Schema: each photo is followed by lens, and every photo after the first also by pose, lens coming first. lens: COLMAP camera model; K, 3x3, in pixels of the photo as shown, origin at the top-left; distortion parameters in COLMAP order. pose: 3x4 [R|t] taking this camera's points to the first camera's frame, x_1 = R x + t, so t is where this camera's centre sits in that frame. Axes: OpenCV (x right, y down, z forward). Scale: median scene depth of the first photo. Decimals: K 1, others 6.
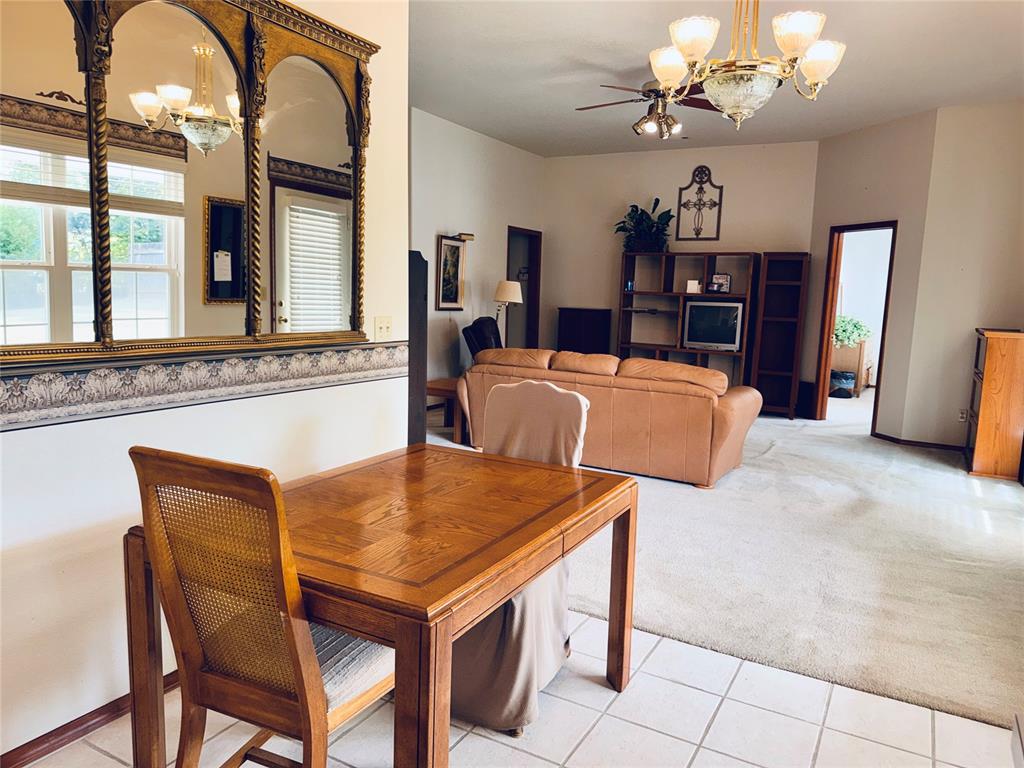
lens RADIAL K [[715.1, 0, 511.6], [0, 715.1, 387.1], [0, 0, 1]] dist [0.062537, -0.019959]
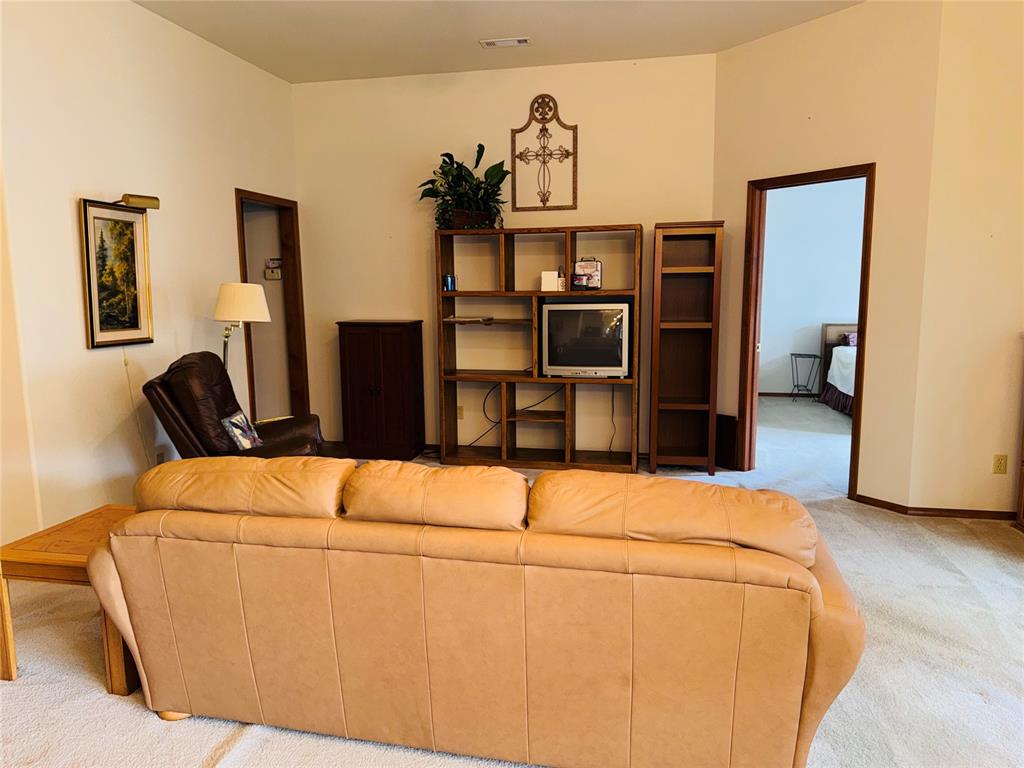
lens RADIAL K [[715.1, 0, 514.9], [0, 715.1, 378.0], [0, 0, 1]] dist [0.062537, -0.019959]
pose [[0.948387, -0.085110, 0.305481, 0.019689], [0.086383, 0.996218, 0.009372, -0.061362], [-0.305123, 0.017500, 0.952152, 0.397128]]
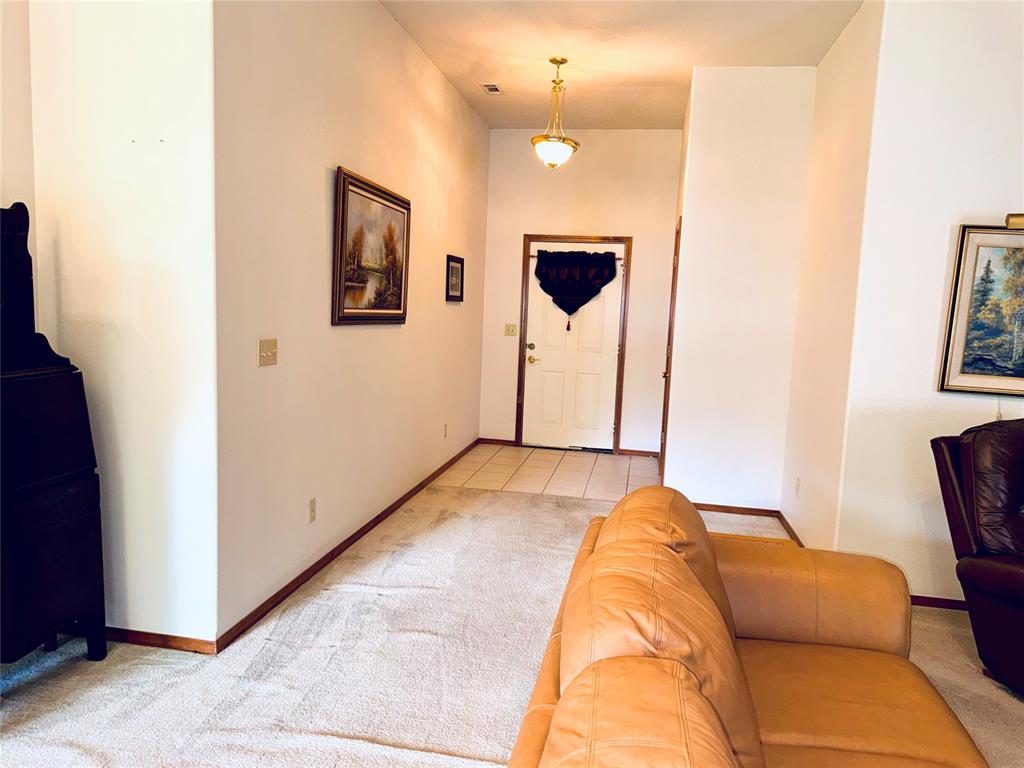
lens RADIAL K [[715.1, 0, 513.7], [0, 715.1, 384.8], [0, 0, 1]] dist [0.062537, -0.019959]
pose [[0.327288, 0.089376, -0.940688, 0.227959], [-0.166880, 0.985336, 0.035556, -0.077747], [0.930072, 0.145345, 0.337404, 0.560454]]
